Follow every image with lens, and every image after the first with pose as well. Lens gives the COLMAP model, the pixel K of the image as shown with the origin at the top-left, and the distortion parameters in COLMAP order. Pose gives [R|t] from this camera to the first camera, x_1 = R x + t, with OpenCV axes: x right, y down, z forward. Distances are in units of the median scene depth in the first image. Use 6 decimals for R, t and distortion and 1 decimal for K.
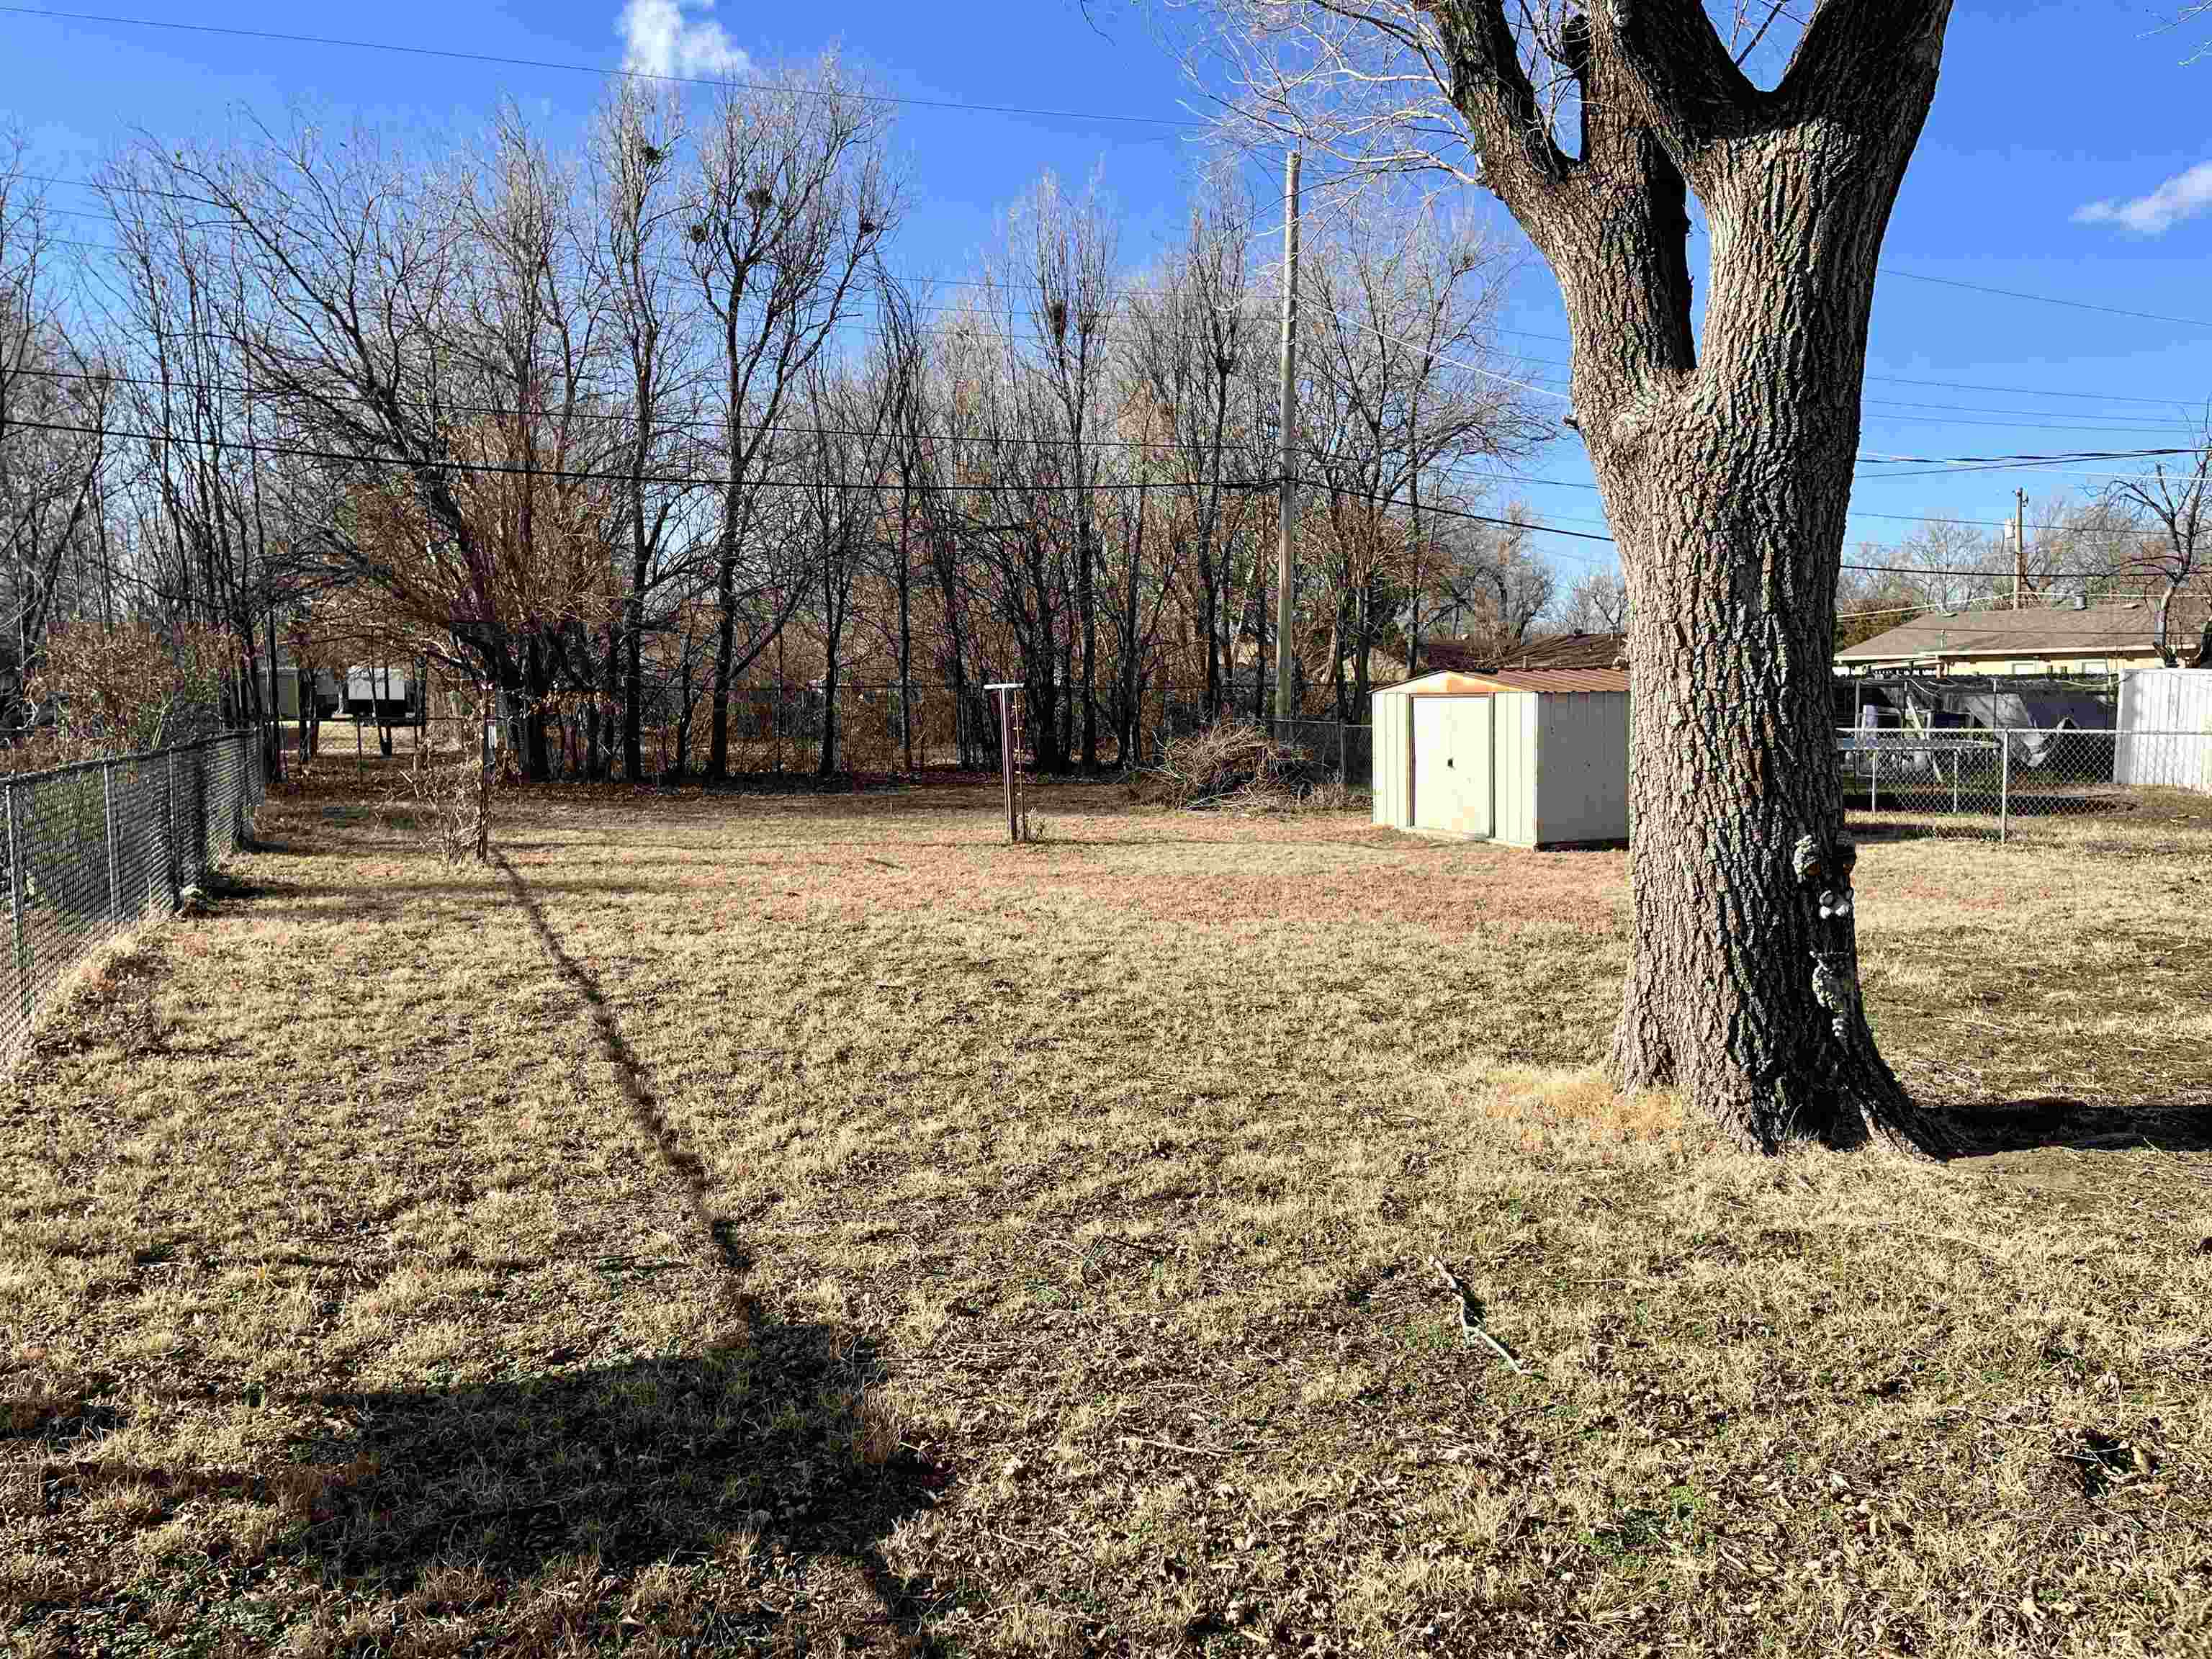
lens RADIAL K [[1647.9, 0, 1111.1], [0, 1647.9, 841.9], [0, 0, 1]] dist [0.062914, -0.081739]
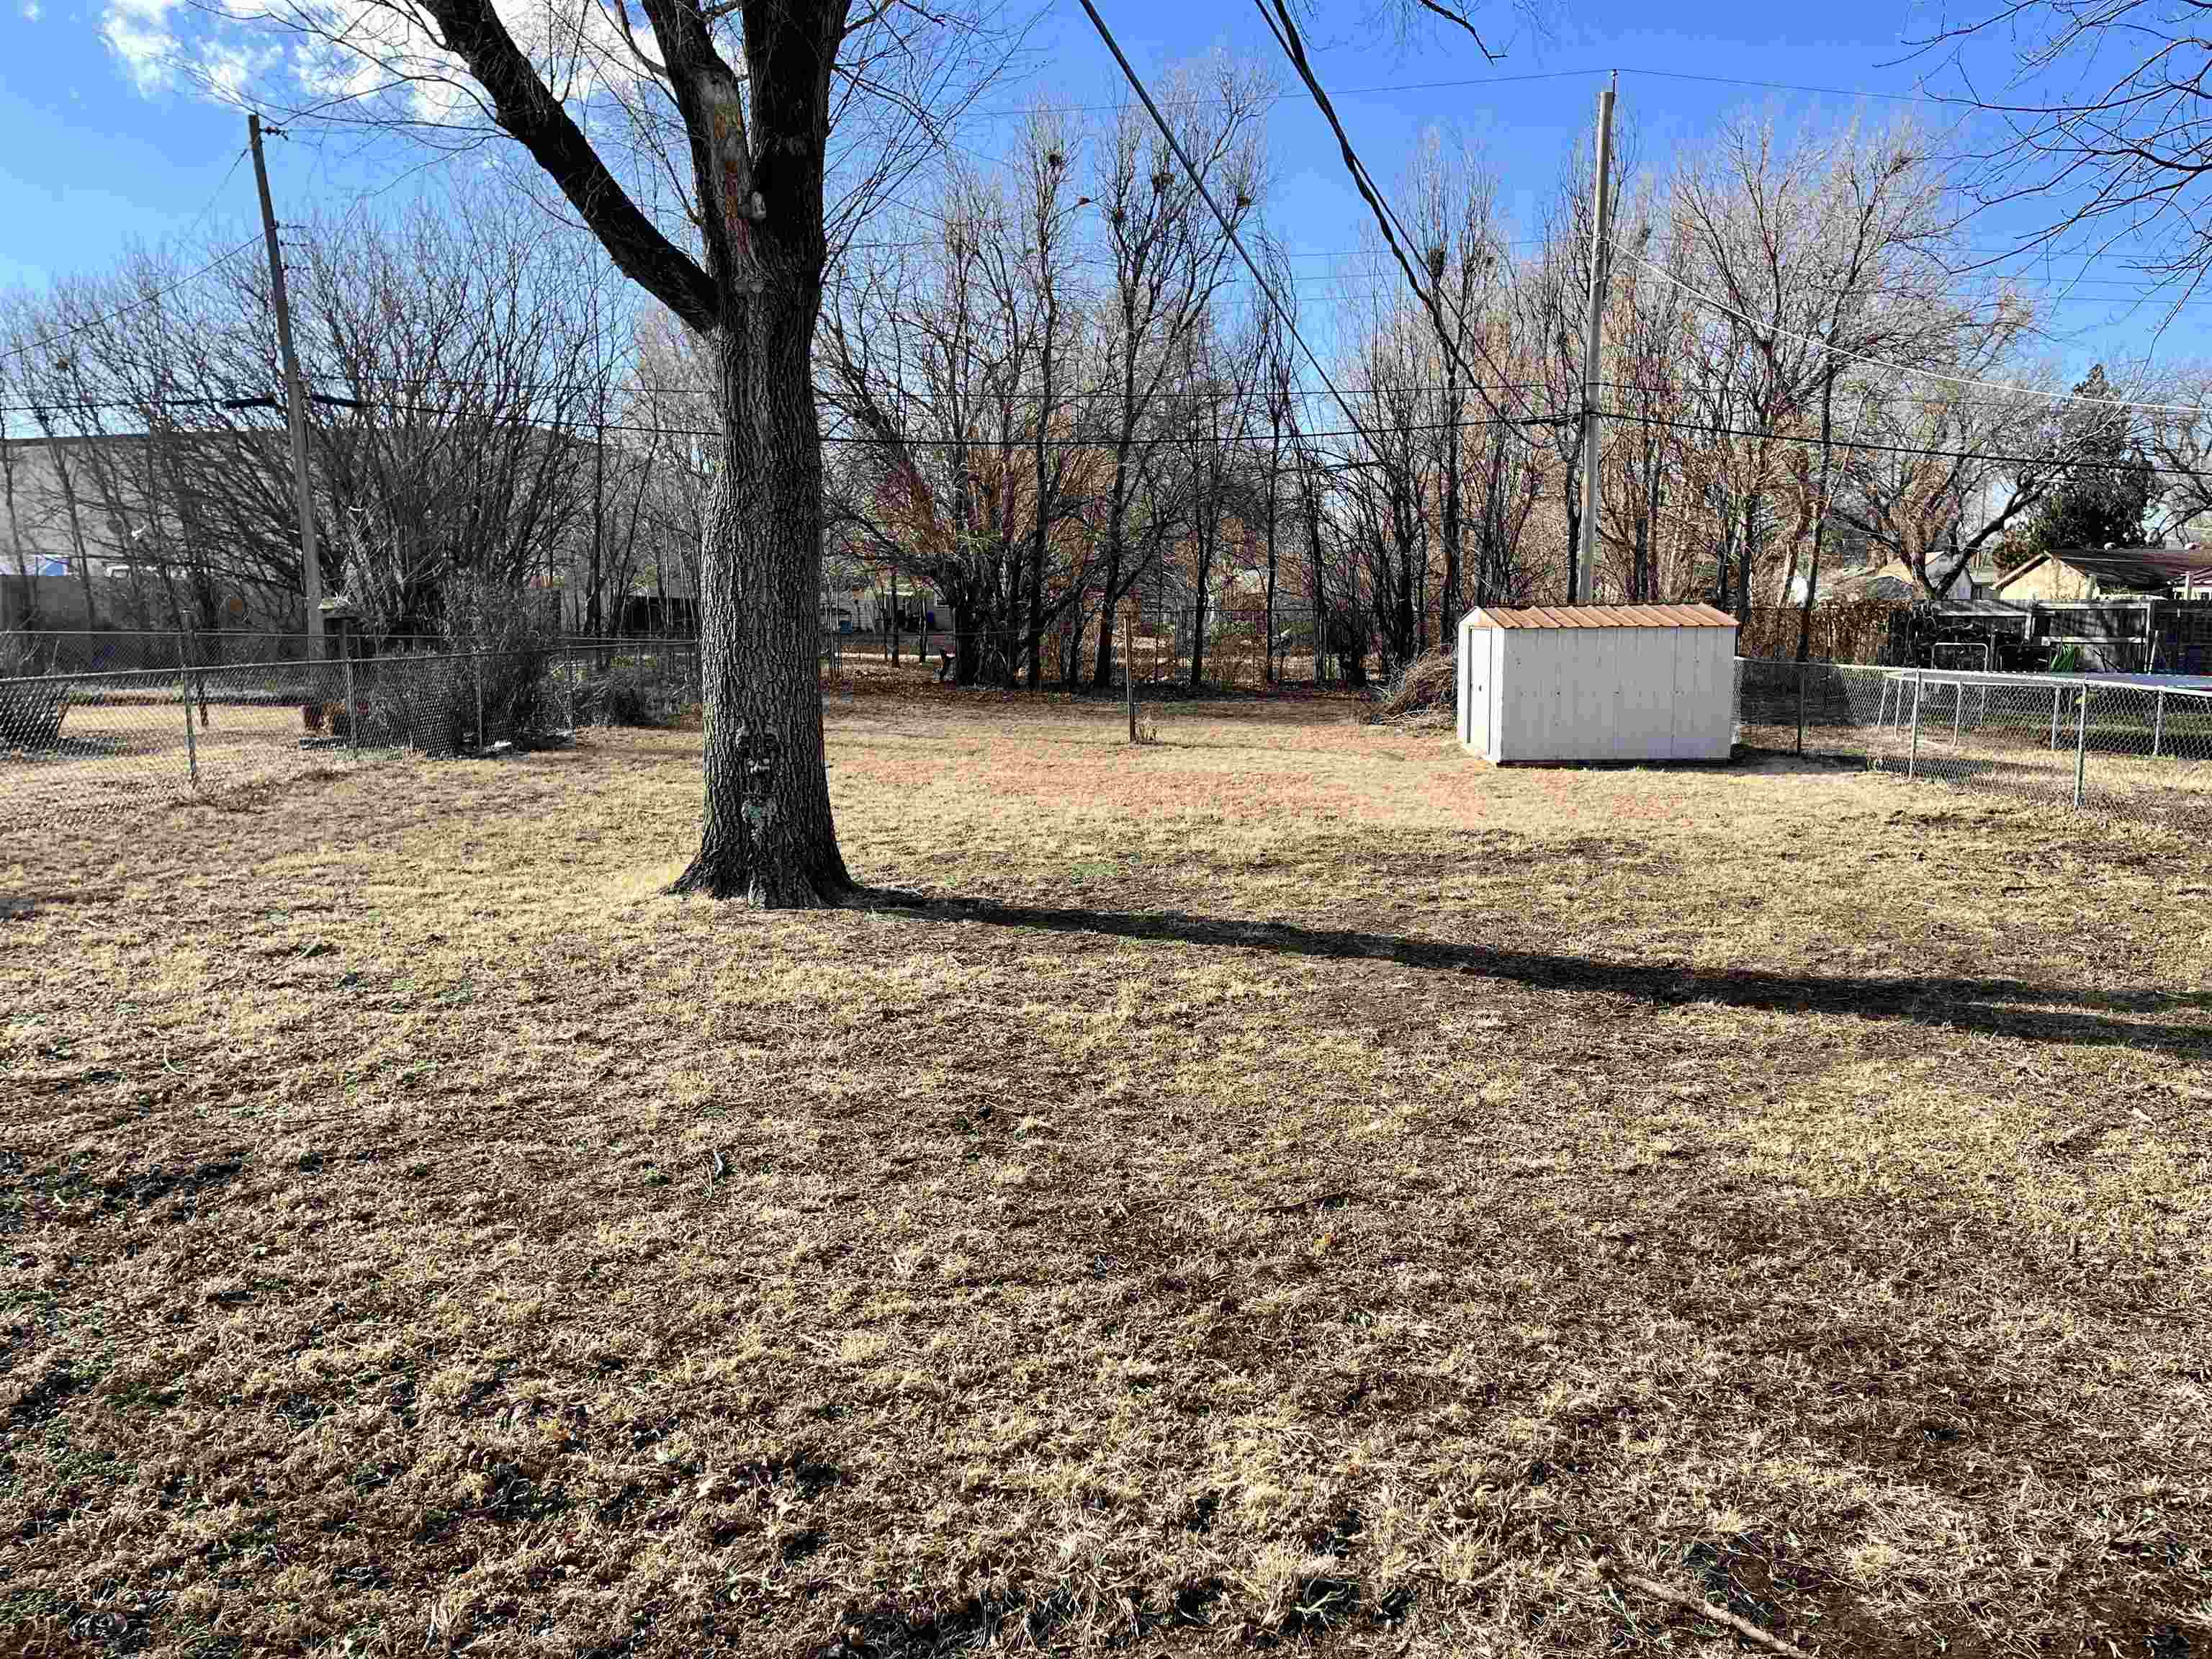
lens RADIAL K [[1647.9, 0, 1111.1], [0, 1647.9, 841.9], [0, 0, 1]] dist [0.062914, -0.081739]
pose [[0.907696, 0.067162, -0.414220, 0.445760], [-0.045430, 0.997035, 0.062108, -0.001873], [0.417163, -0.037557, 0.908055, -0.131205]]
